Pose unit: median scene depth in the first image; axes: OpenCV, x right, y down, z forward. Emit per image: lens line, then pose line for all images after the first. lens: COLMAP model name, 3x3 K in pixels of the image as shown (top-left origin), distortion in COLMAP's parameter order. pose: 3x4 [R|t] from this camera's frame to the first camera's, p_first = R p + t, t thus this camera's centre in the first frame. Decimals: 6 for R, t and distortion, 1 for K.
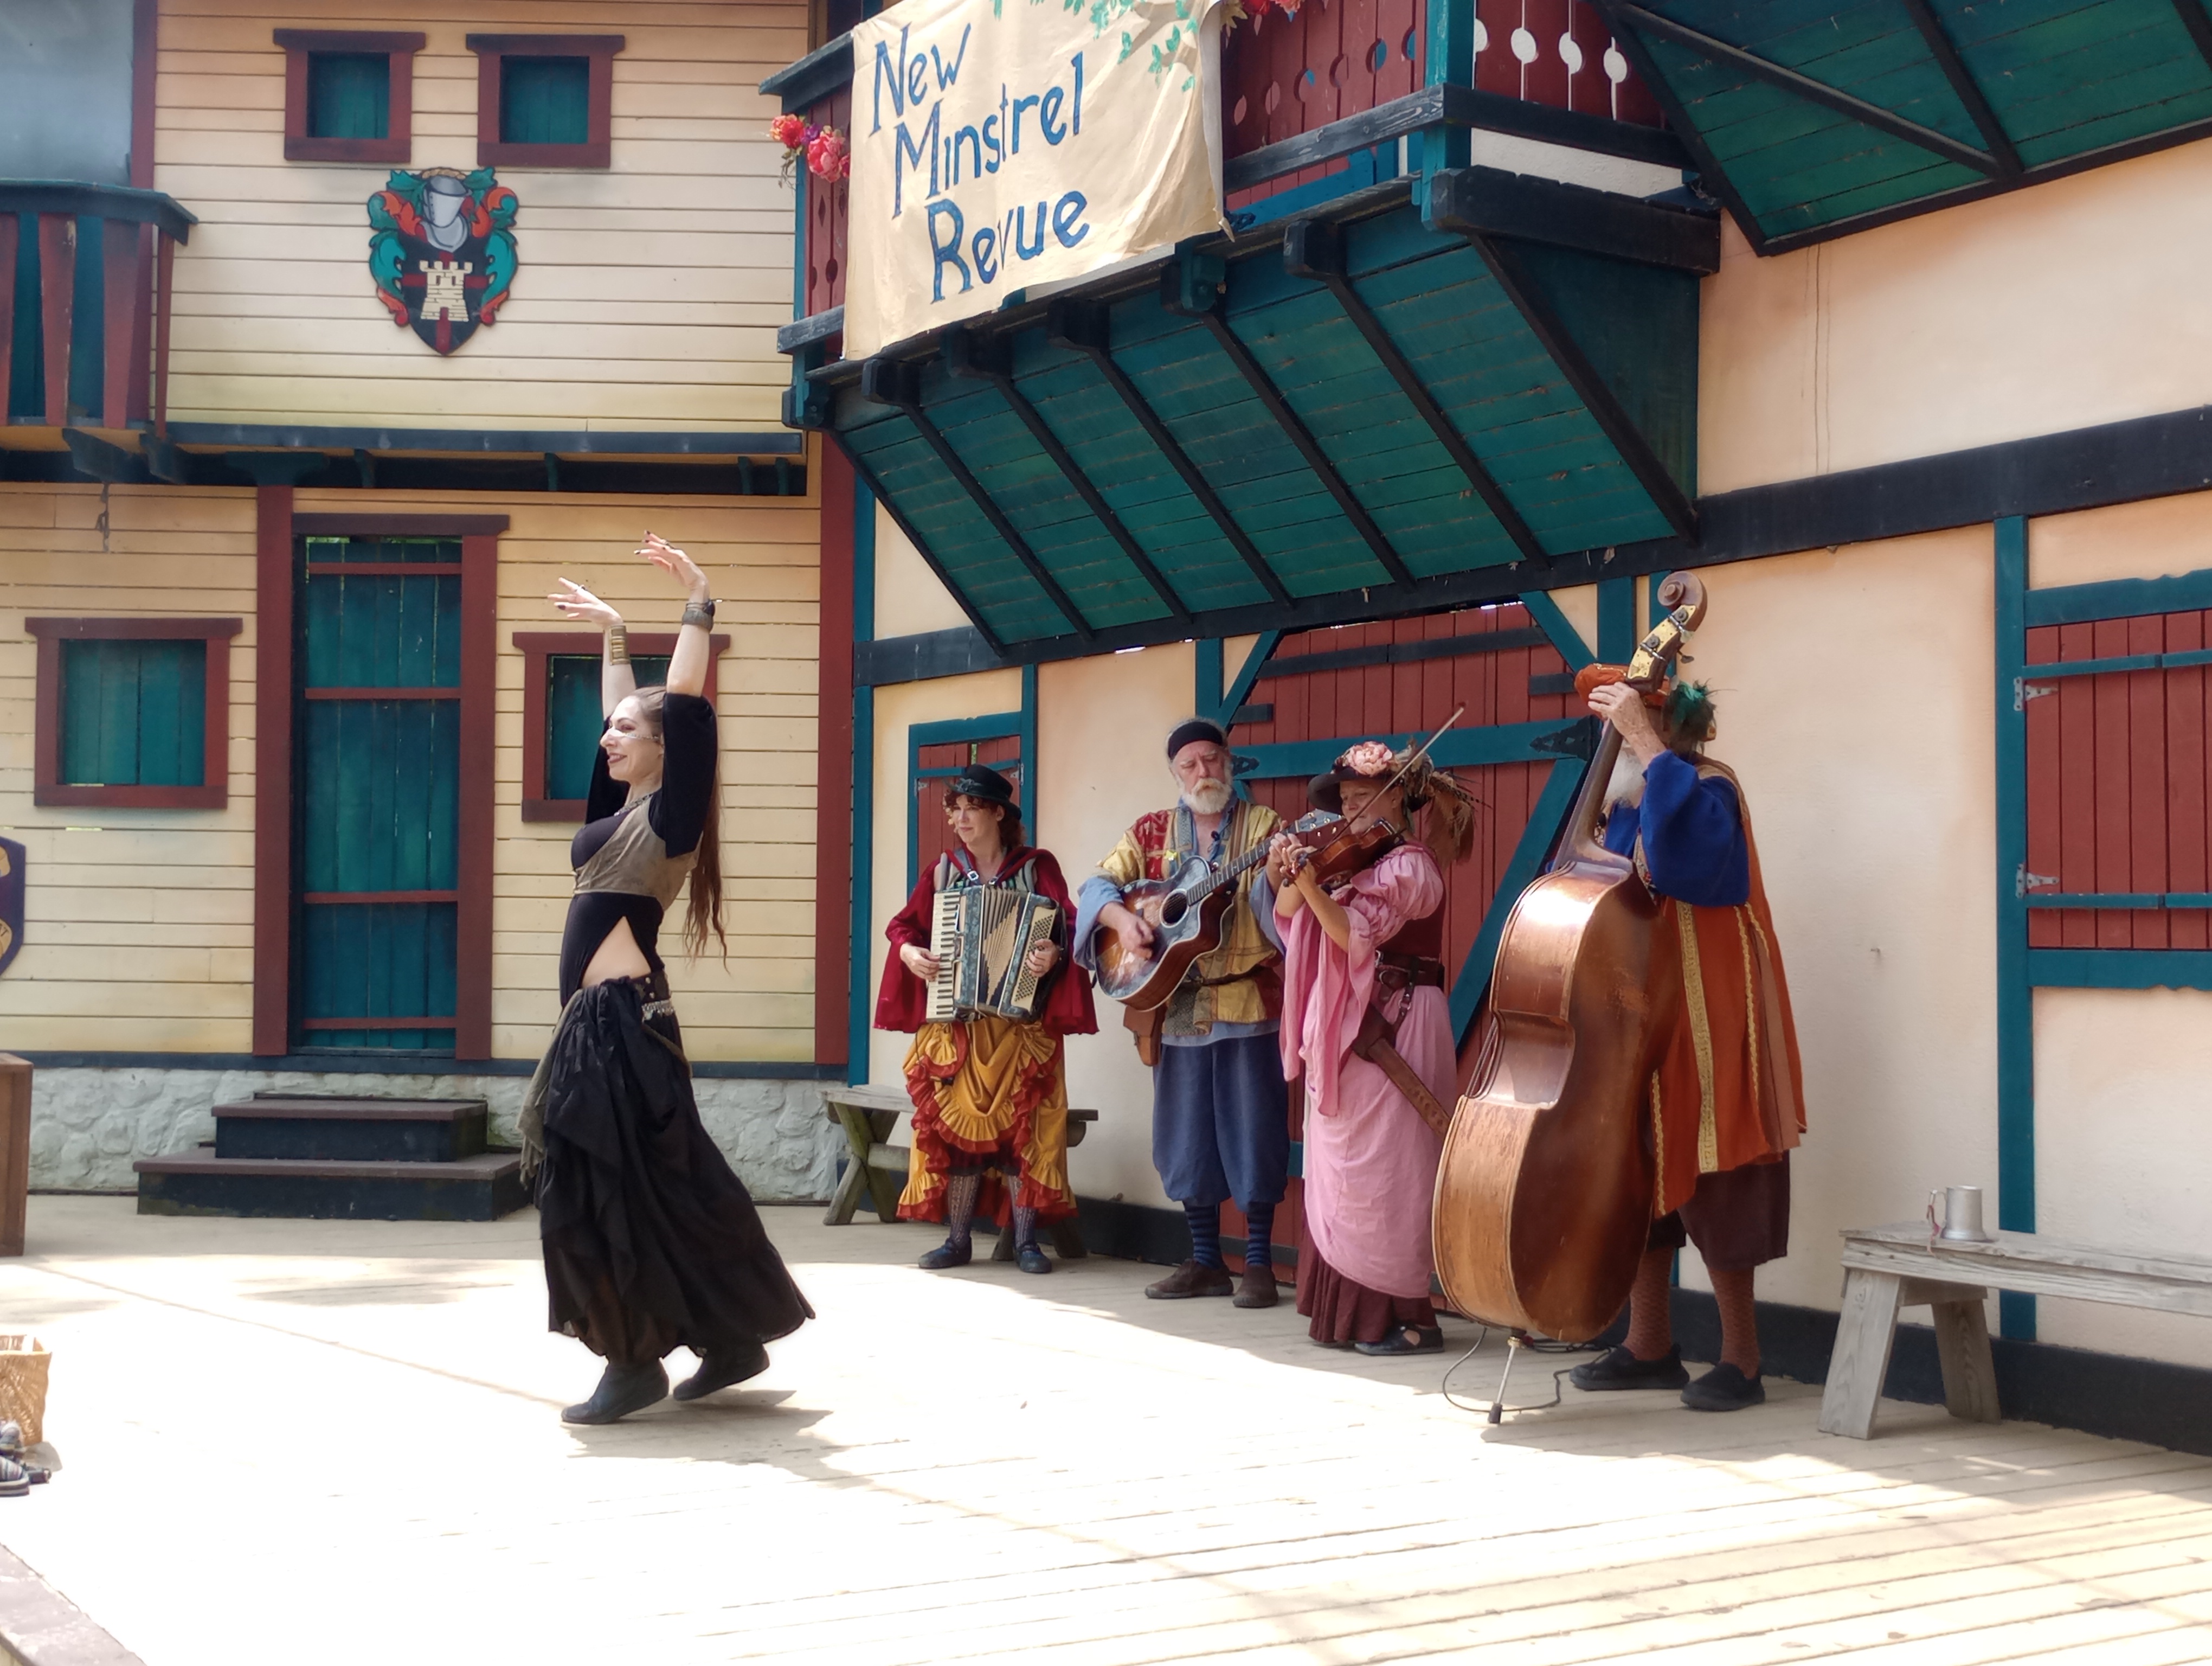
lens RADIAL K [[2843.5, 0, 1106.0], [0, 2843.5, 833.0], [0, 0, 1]] dist [0.035954, -0.042869]
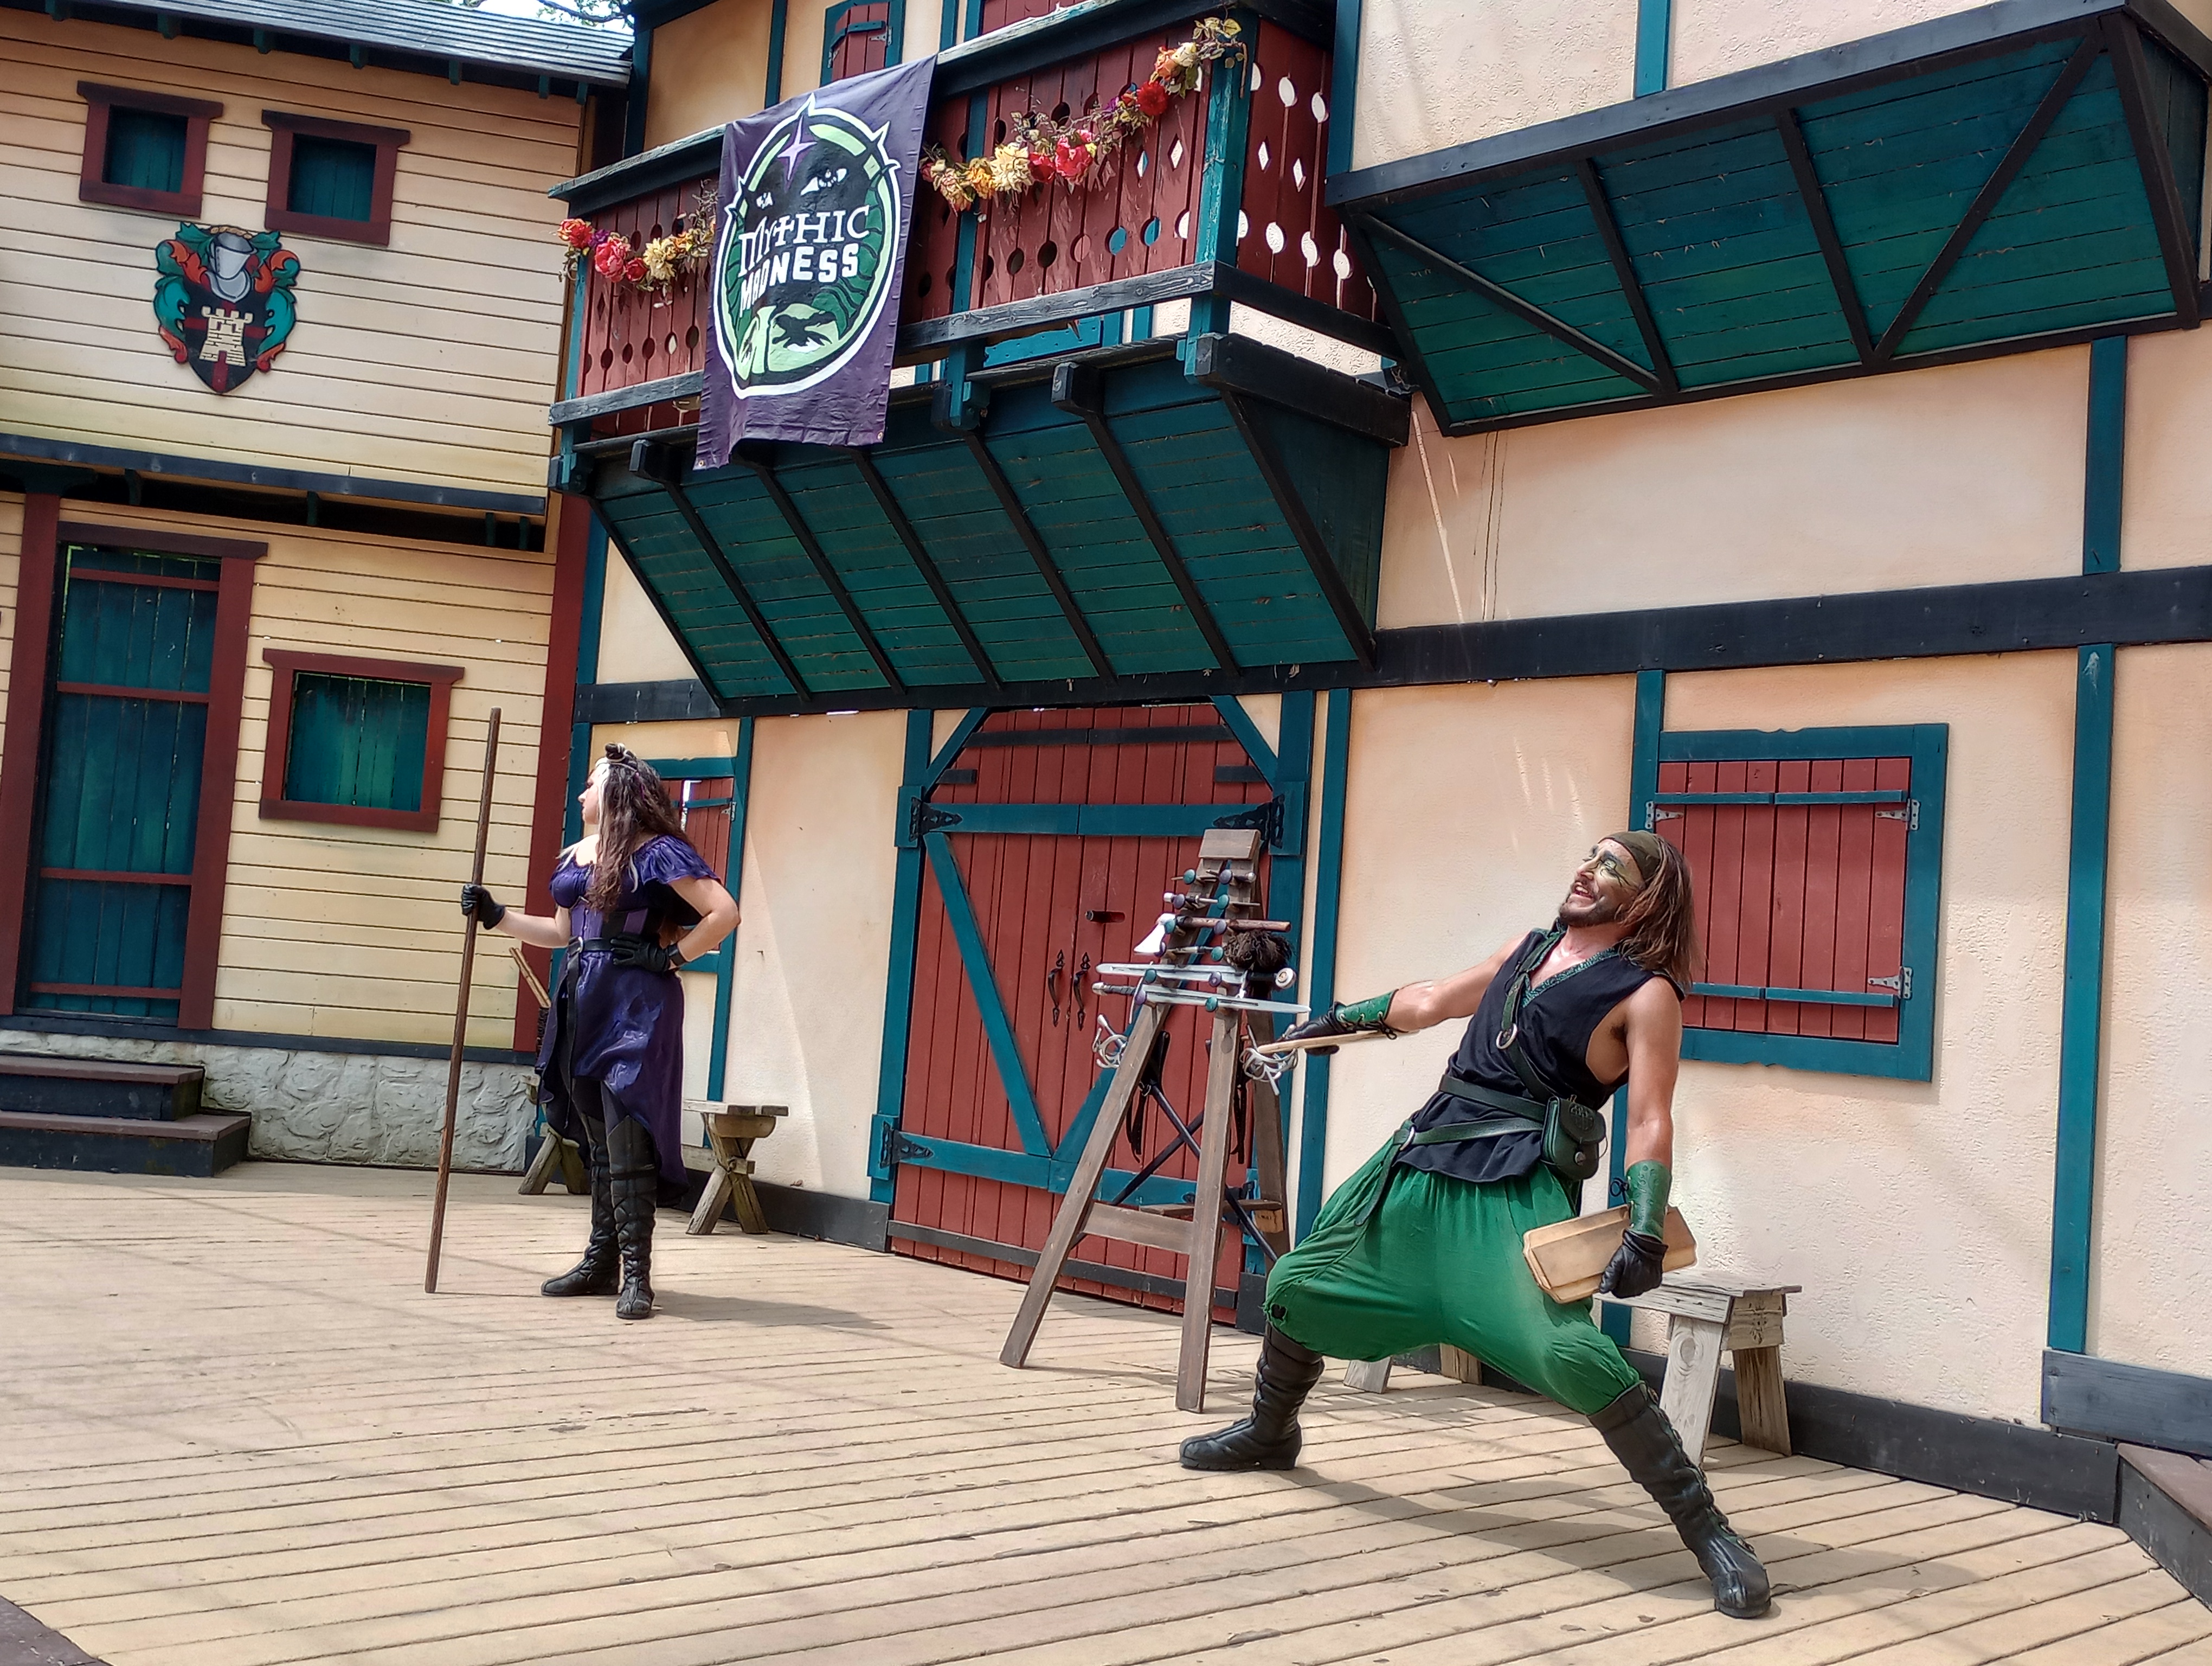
lens RADIAL K [[2323.5, 0, 1106.0], [0, 2323.5, 833.0], [0, 0, 1]] dist [0.044795, -0.016618]
pose [[0.978005, 0.076331, 0.194114, -0.058580], [-0.072968, 0.997035, -0.024423, 0.000049], [-0.195403, 0.009721, 0.980675, 0.040378]]
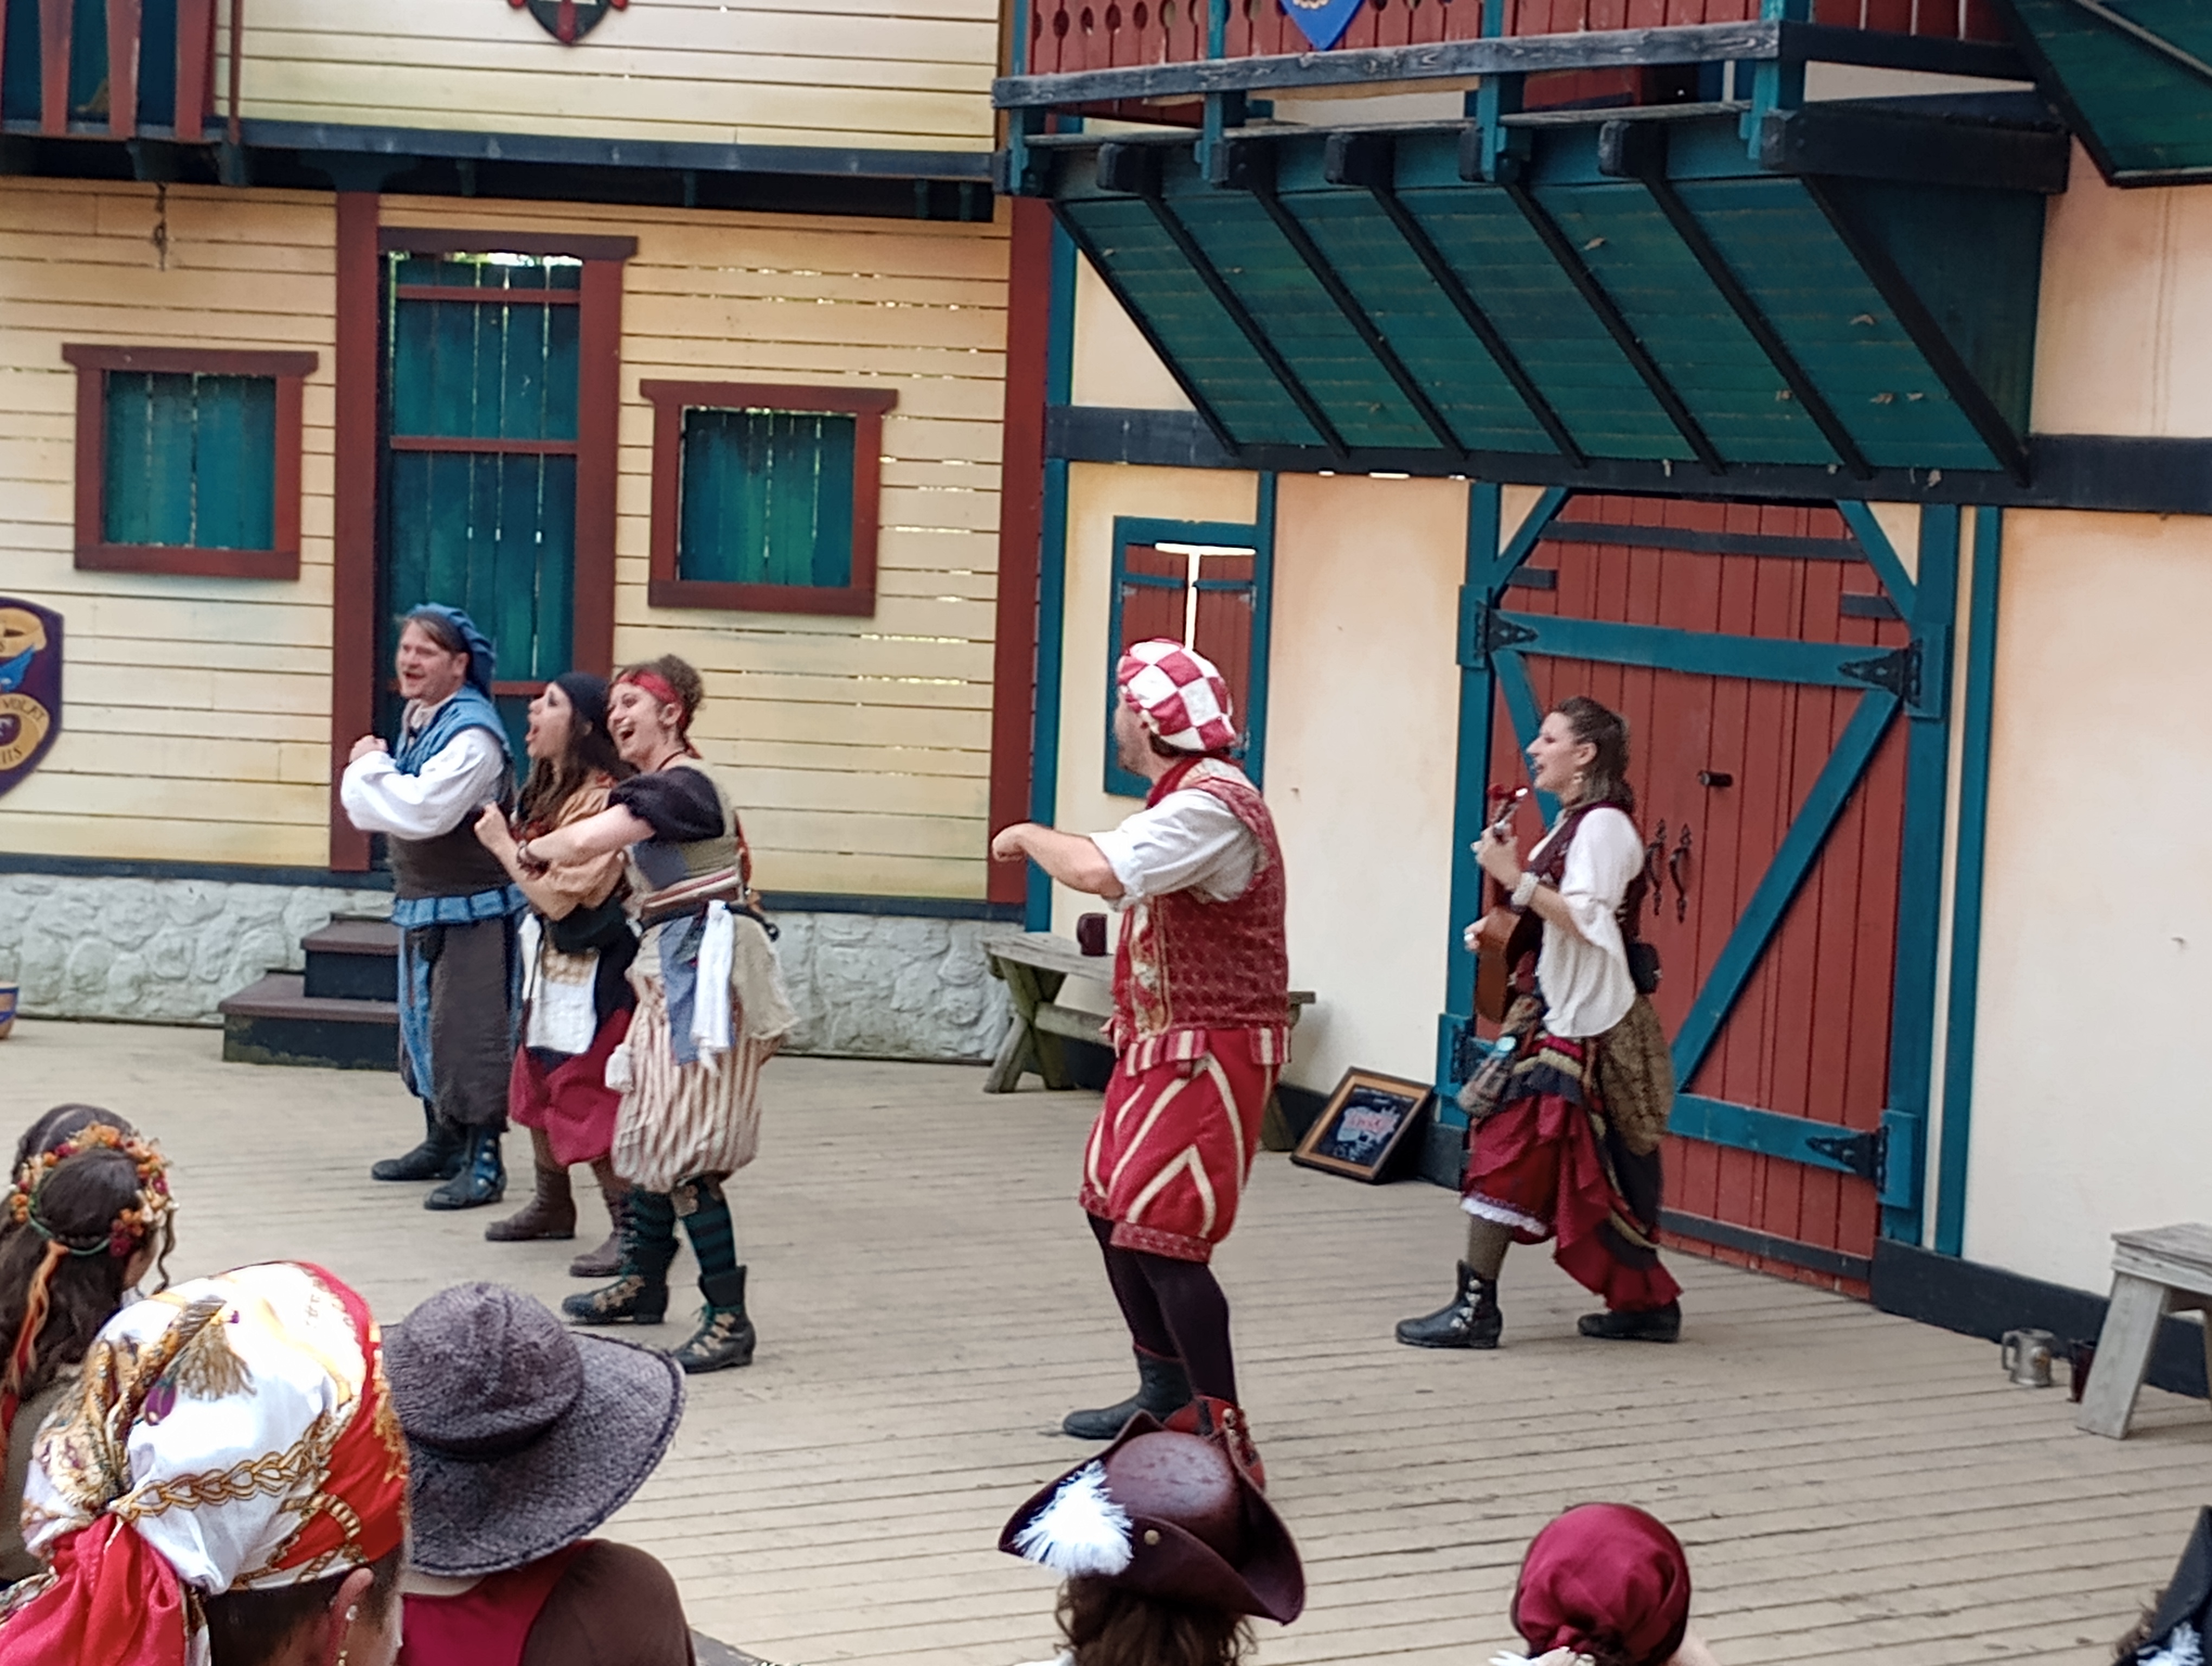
lens RADIAL K [[4460.9, 0, 1106.0], [0, 4460.9, 833.0], [0, 0, 1]] dist [0.243807, -1.990666]
pose [[0.999233, 0.034220, -0.019061, -0.042136], [-0.031590, 0.991728, 0.124411, -0.107596], [0.023160, -0.123714, 0.992048, -0.325468]]
